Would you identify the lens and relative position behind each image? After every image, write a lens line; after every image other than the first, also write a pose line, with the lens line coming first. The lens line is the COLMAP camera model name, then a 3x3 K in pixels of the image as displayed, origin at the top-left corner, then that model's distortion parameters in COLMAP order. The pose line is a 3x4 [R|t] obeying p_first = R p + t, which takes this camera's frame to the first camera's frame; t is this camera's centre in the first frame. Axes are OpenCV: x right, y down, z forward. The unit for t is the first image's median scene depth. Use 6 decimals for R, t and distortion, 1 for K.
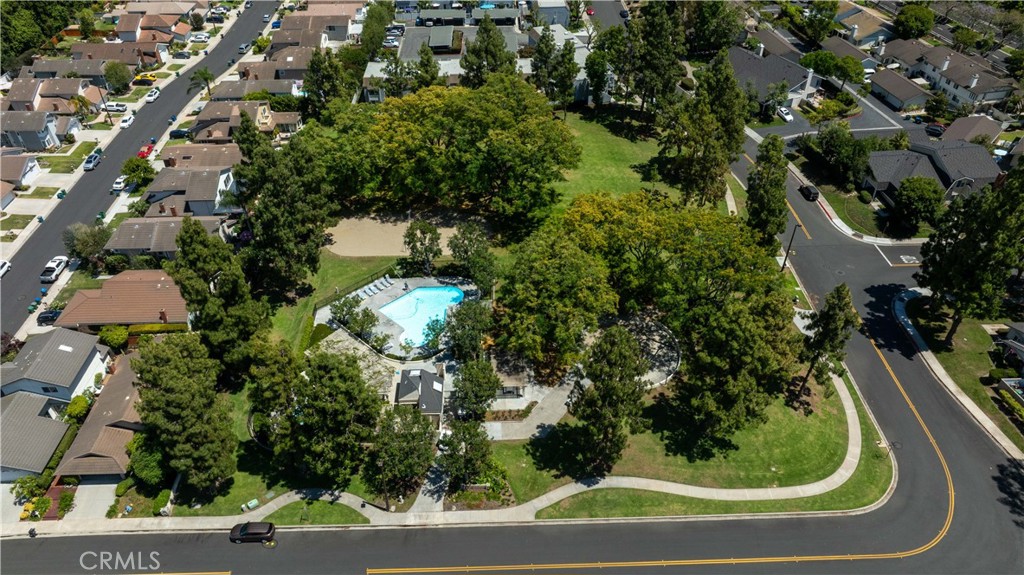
lens RADIAL K [[708.7, 0, 518.4], [0, 708.7, 289.3], [0, 0, 1]] dist [-0.036799, -0.004293]
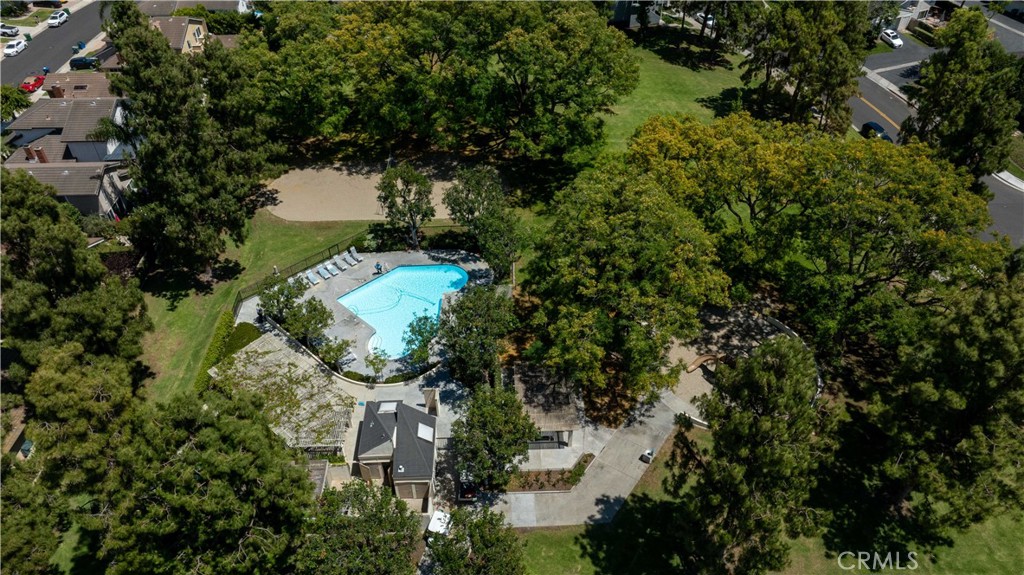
lens RADIAL K [[708.7, 0, 510.4], [0, 708.7, 285.9], [0, 0, 1]] dist [-0.036799, -0.004293]
pose [[0.999920, -0.002752, -0.012335, -0.032640], [0.002930, 0.999892, 0.014391, 0.007307], [0.012294, -0.014426, 0.999820, 0.375815]]
